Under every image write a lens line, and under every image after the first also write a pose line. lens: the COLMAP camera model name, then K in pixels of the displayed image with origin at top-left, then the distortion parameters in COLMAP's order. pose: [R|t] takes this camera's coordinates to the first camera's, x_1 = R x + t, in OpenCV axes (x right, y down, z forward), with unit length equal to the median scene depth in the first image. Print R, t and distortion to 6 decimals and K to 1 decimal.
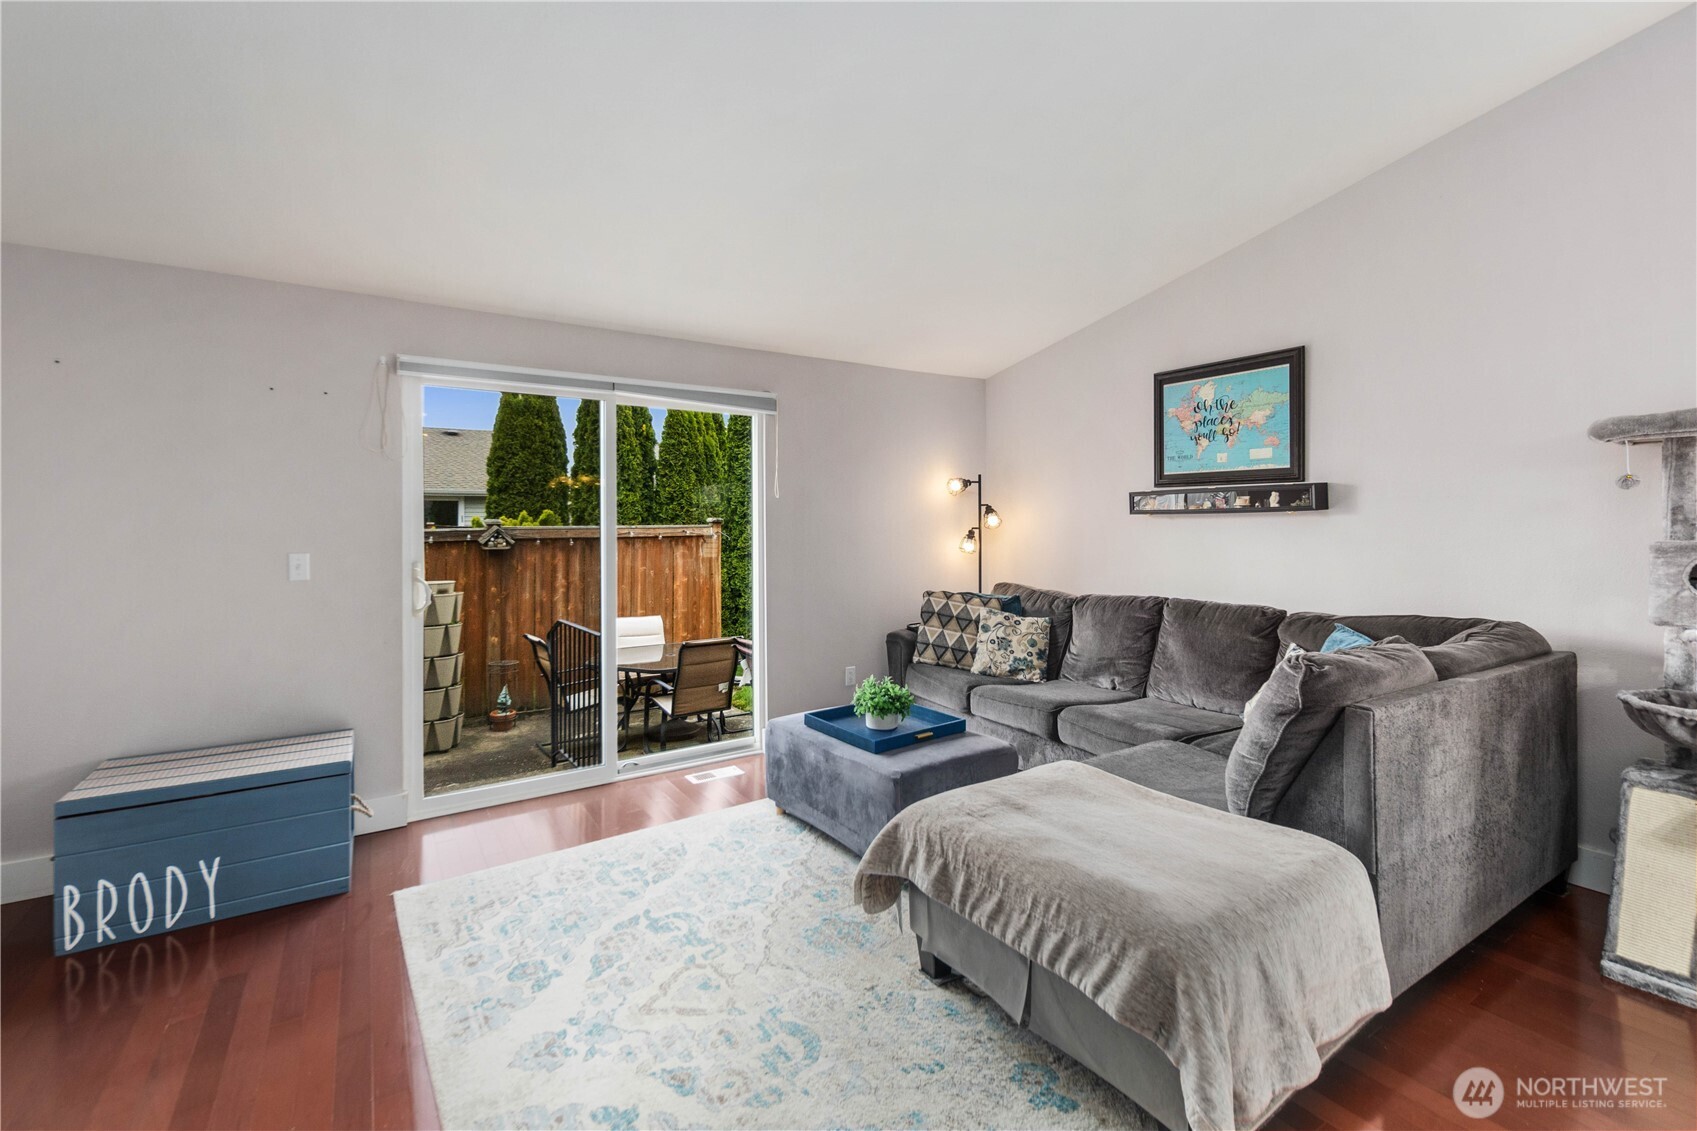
lens RADIAL K [[735.4, 0, 851.7], [0, 735.4, 519.3], [0, 0, 1]] dist [0.001204, -0.003673]
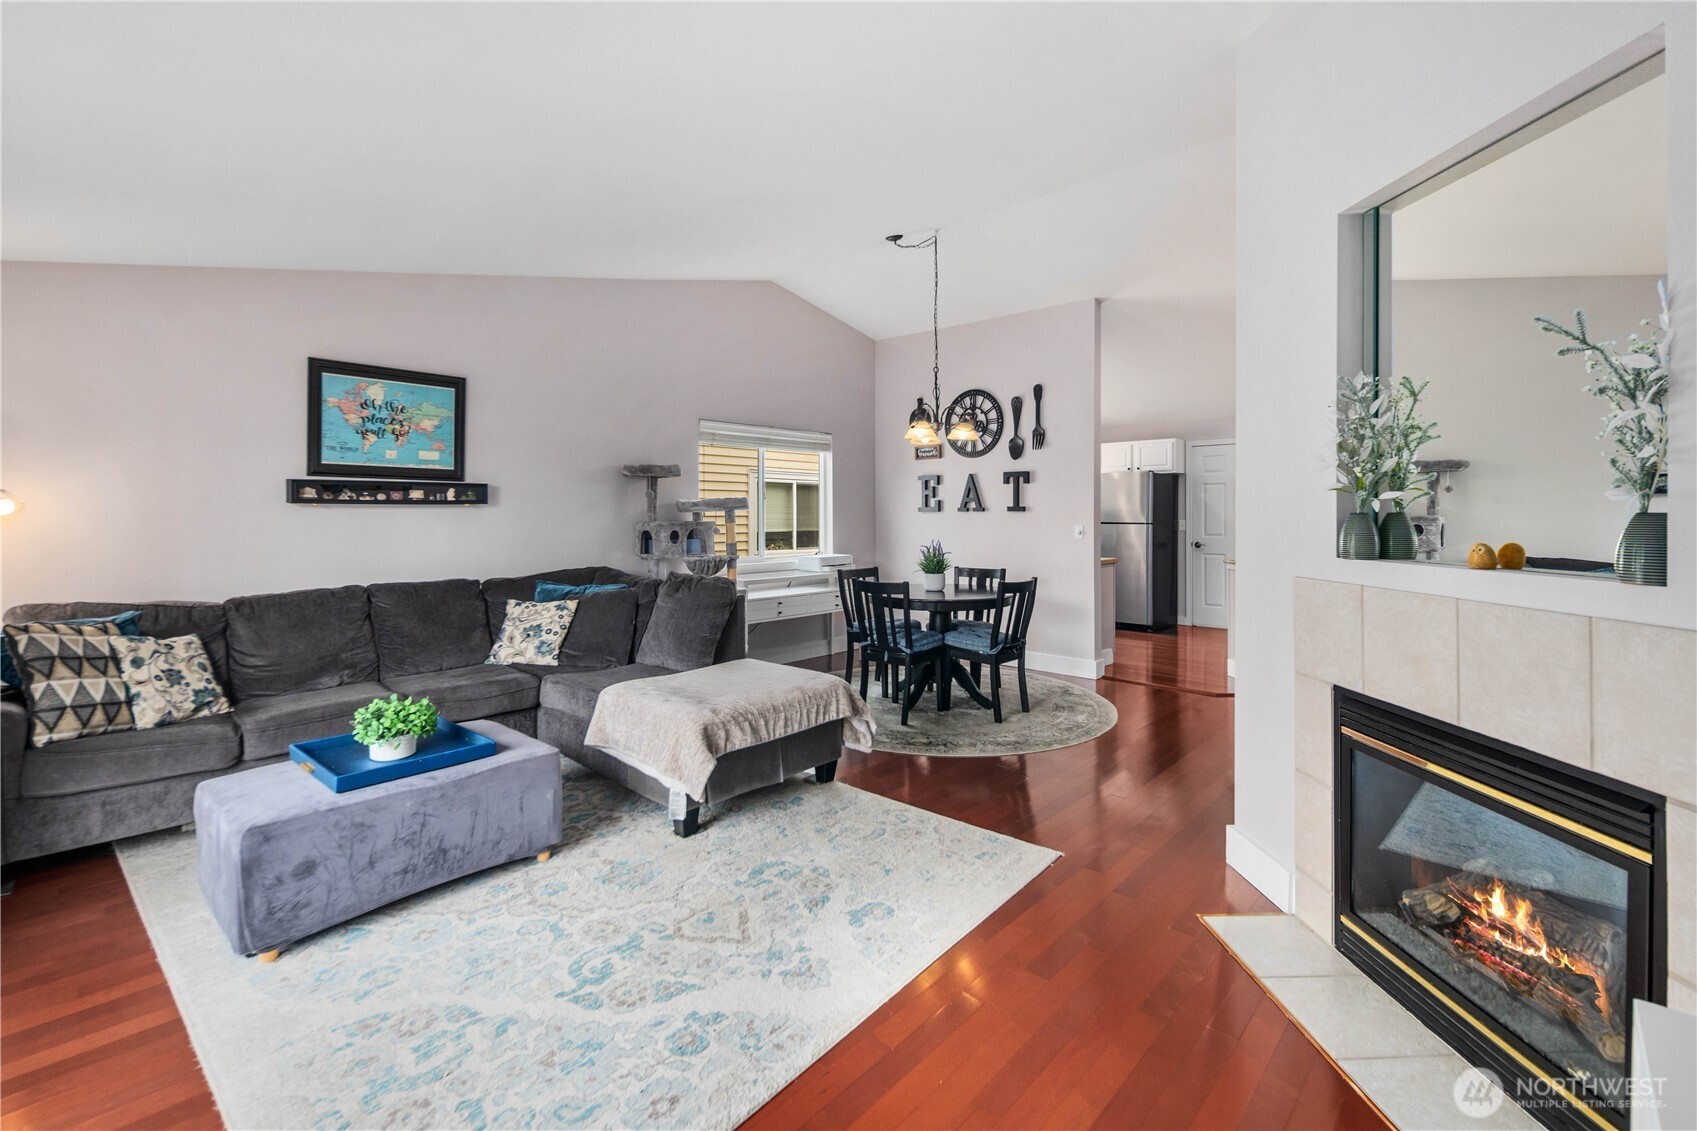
lens RADIAL K [[735.4, 0, 851.7], [0, 735.4, 519.3], [0, 0, 1]] dist [0.001204, -0.003673]
pose [[-0.239765, -0.003317, 0.970825, -1.068043], [-0.004484, 0.999987, 0.002309, 0.012636], [-0.970821, -0.003799, -0.239777, 0.840084]]
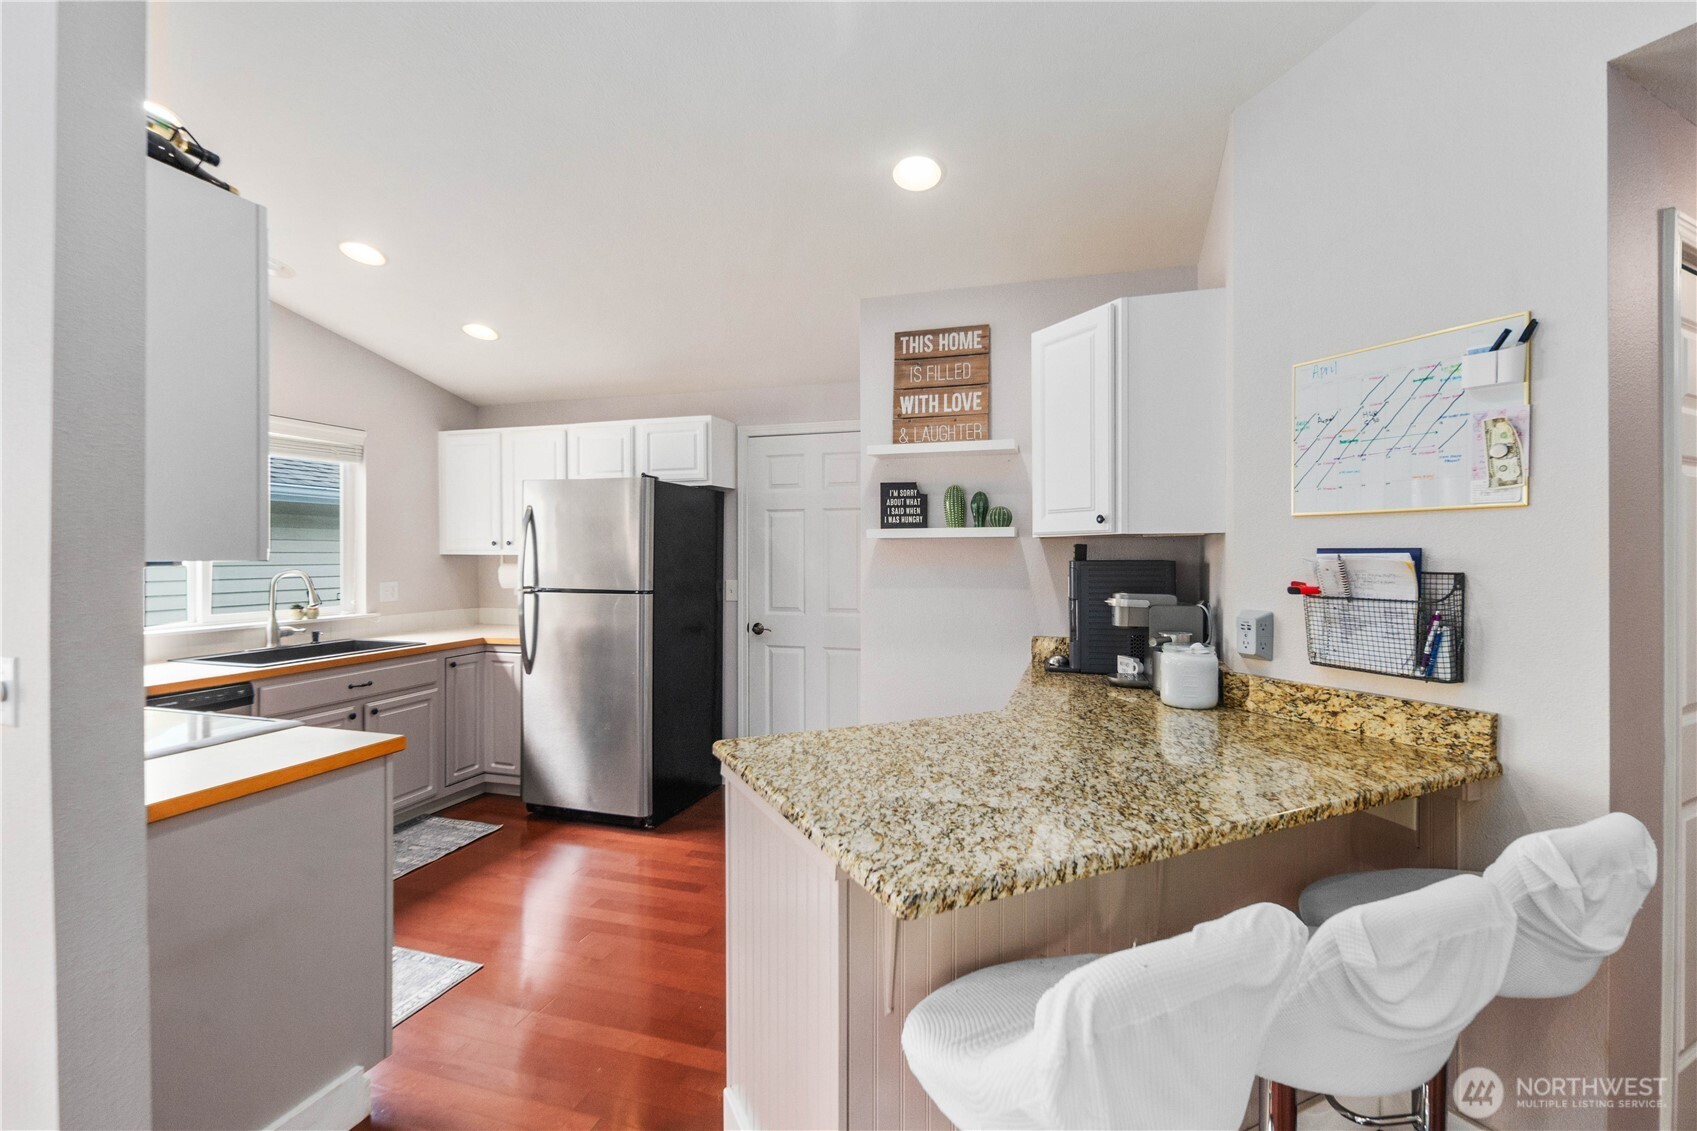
lens RADIAL K [[751.1, 0, 847.2], [0, 751.1, 558.3], [0, 0, 1]] dist [0.003384, -0.000035]
pose [[-0.637142, -0.000725, 0.770746, 0.247878], [-0.004502, 0.999986, -0.002781, -0.028015], [-0.770733, -0.005242, -0.637136, -0.463358]]
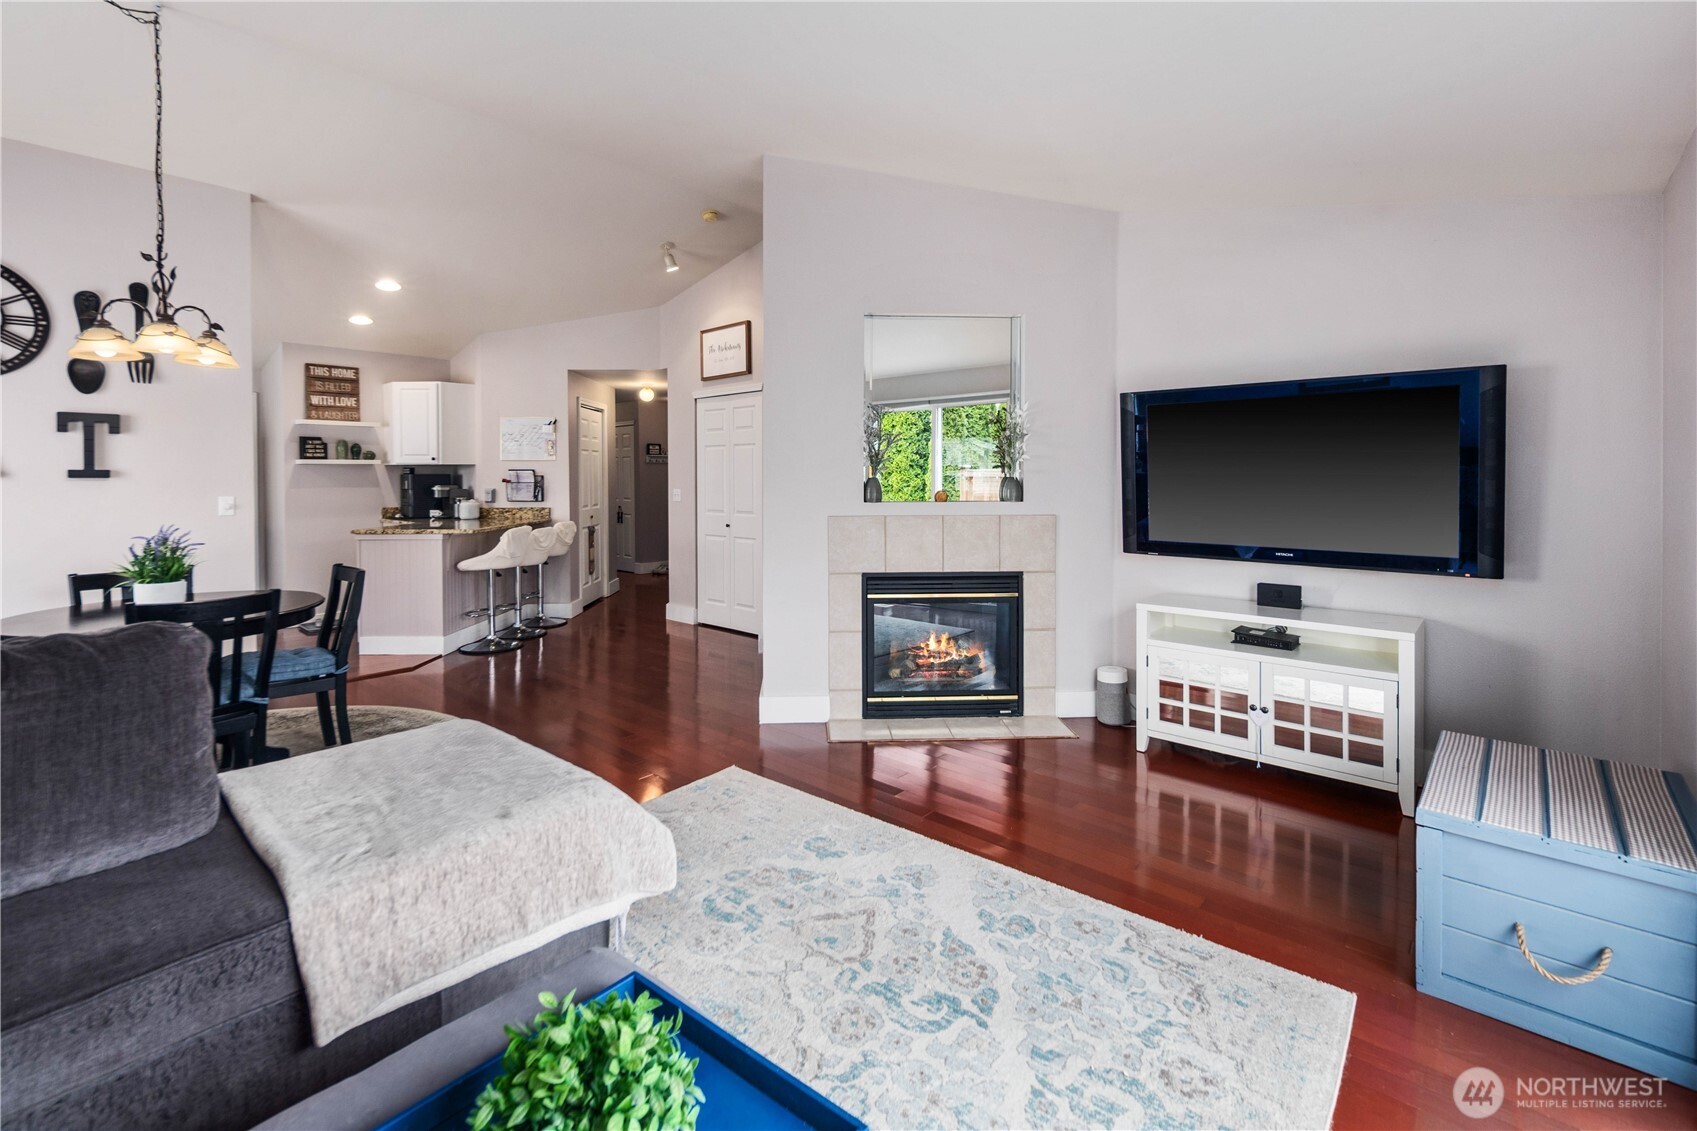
lens RADIAL K [[742.4, 0, 853.5], [0, 742.4, 480.8], [0, 0, 1]] dist [0.000356, -0.000103]
pose [[-0.966452, 0.009639, -0.256666, 0.017225], [0.010209, 0.999947, -0.000885, 0.012959], [0.256644, -0.003476, -0.966500, 1.568397]]
